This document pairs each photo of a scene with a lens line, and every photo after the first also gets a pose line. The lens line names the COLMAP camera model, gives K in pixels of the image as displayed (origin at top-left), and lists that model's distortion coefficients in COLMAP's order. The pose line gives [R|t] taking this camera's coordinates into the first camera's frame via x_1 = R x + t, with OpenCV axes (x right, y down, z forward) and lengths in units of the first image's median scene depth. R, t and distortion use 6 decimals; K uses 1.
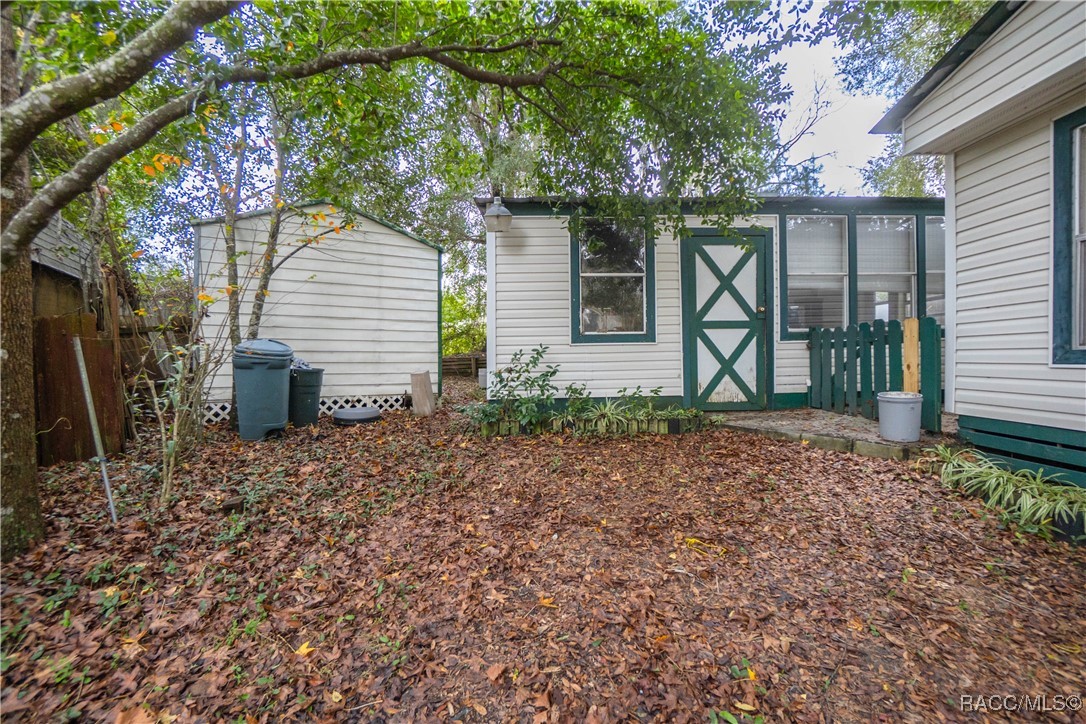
lens RADIAL K [[474.1, 0, 541.1], [0, 474.1, 361.2], [0, 0, 1]] dist [-0.032763, 0.000219]
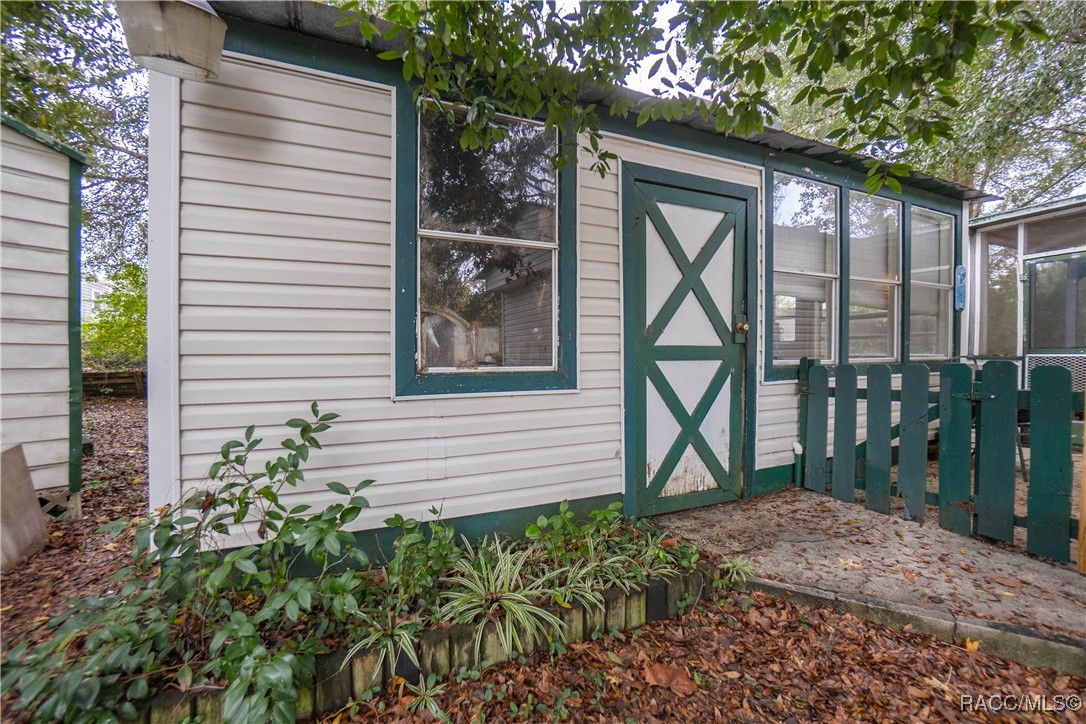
lens RADIAL K [[474.1, 0, 544.5], [0, 474.1, 360.8], [0, 0, 1]] dist [-0.032763, 0.000219]
pose [[0.908960, 0.000635, 0.416882, 0.009859], [-0.004917, 0.999946, 0.009197, -0.072701], [-0.416854, -0.010410, 0.908914, 0.572279]]
